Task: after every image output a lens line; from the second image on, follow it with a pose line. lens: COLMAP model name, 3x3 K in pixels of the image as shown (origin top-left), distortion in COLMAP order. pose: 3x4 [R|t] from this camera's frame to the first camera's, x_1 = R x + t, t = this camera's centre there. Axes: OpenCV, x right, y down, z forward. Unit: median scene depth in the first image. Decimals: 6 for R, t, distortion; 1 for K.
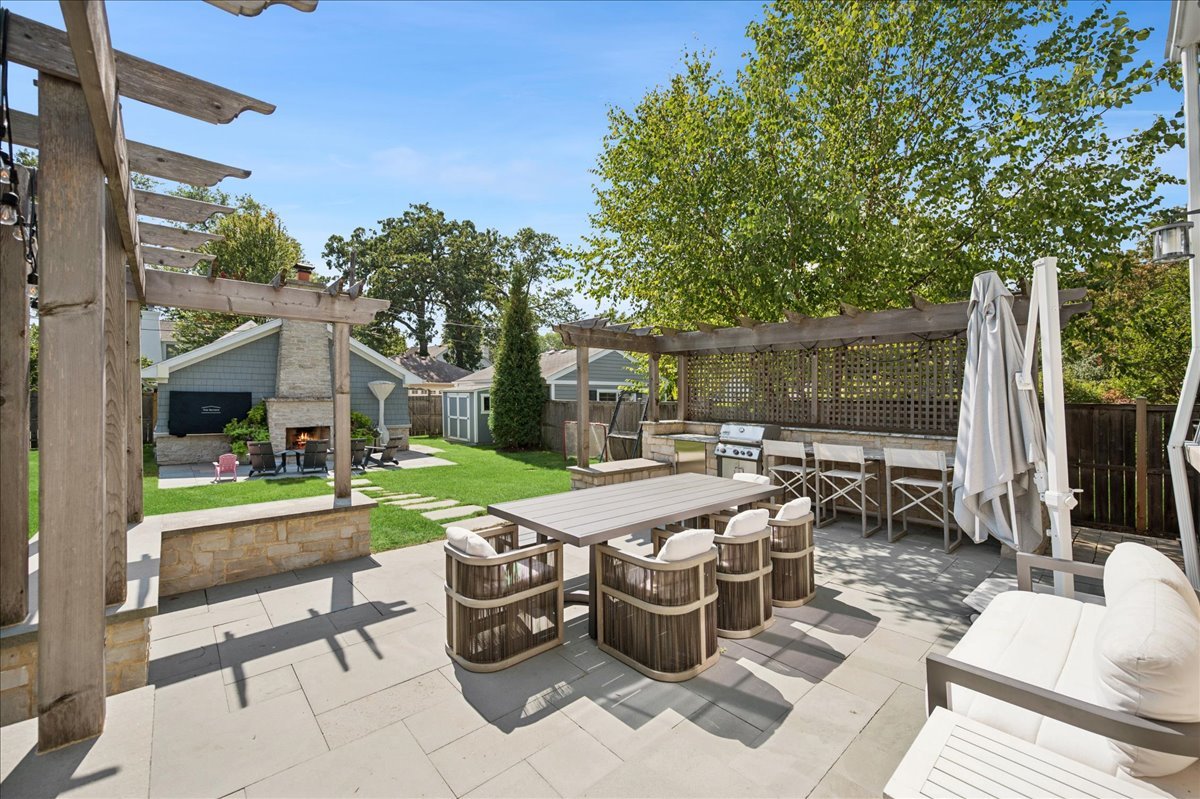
lens RADIAL K [[481.6, 0, 602.4], [0, 481.6, 395.4], [0, 0, 1]] dist [-0.001078, 0.000316]
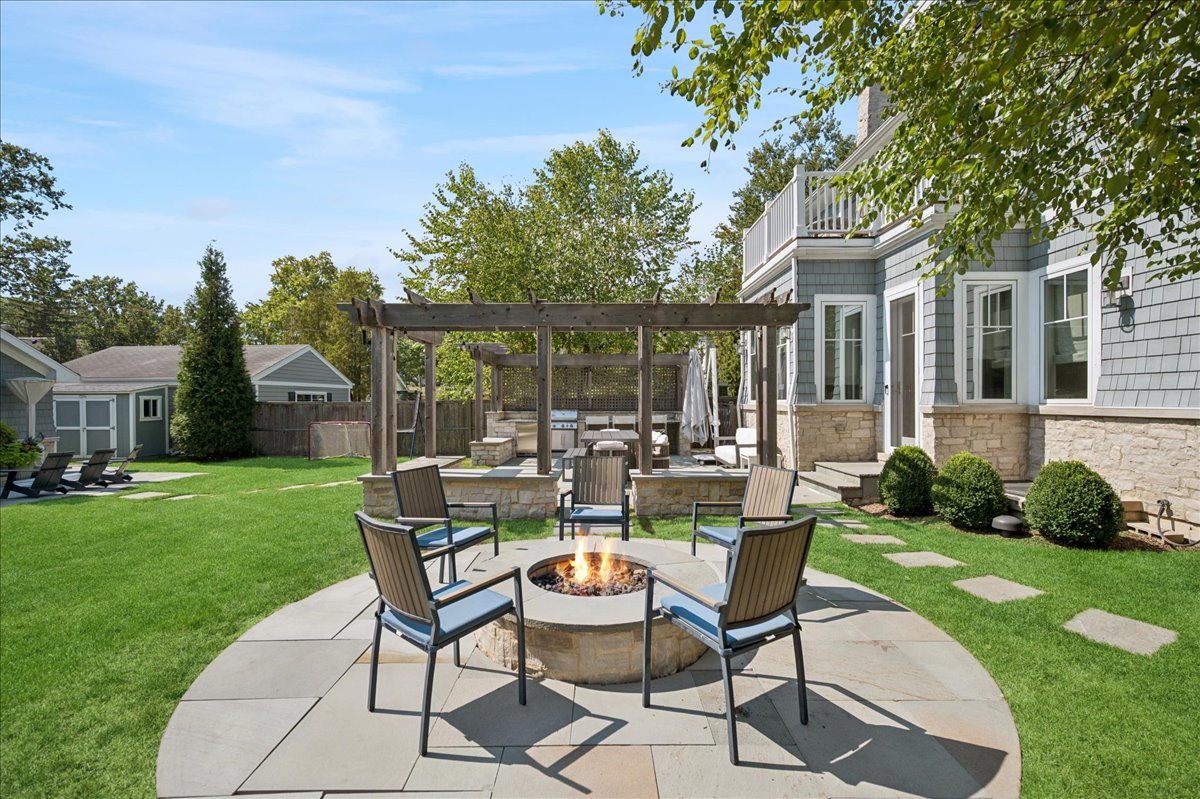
lens RADIAL K [[522.8, 0, 600.5], [0, 522.8, 413.0], [0, 0, 1]] dist [-0.000613, 0.000011]
pose [[0.659892, -0.030969, 0.750722, -0.445548], [0.009243, 0.999409, 0.033103, 0.003705], [-0.751304, -0.014905, 0.659788, -0.152303]]
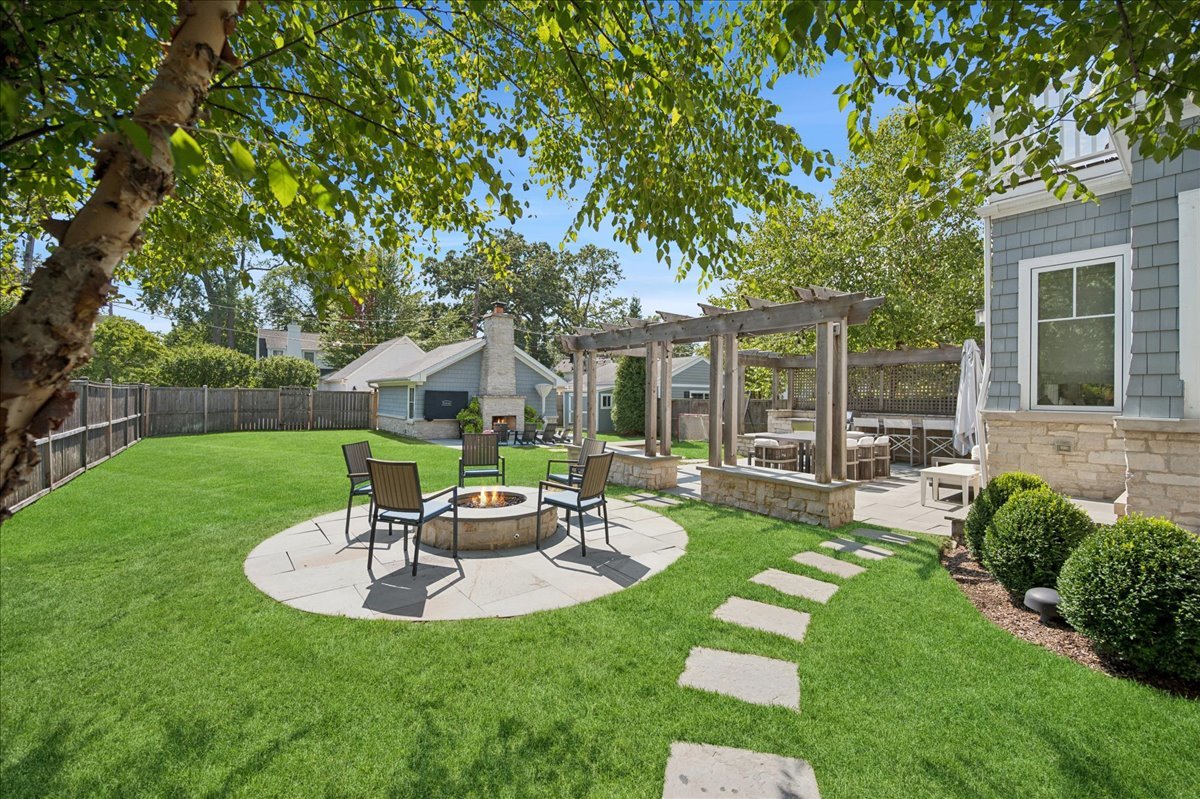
lens RADIAL K [[481.6, 0, 600.0], [0, 481.6, 399.5], [0, 0, 1]] dist [0.001496, 0.000585]
pose [[0.998127, 0.002901, -0.061115, -0.195947], [-0.002512, 0.999976, 0.006446, 0.004287], [0.061132, -0.006280, 0.998110, -0.335493]]
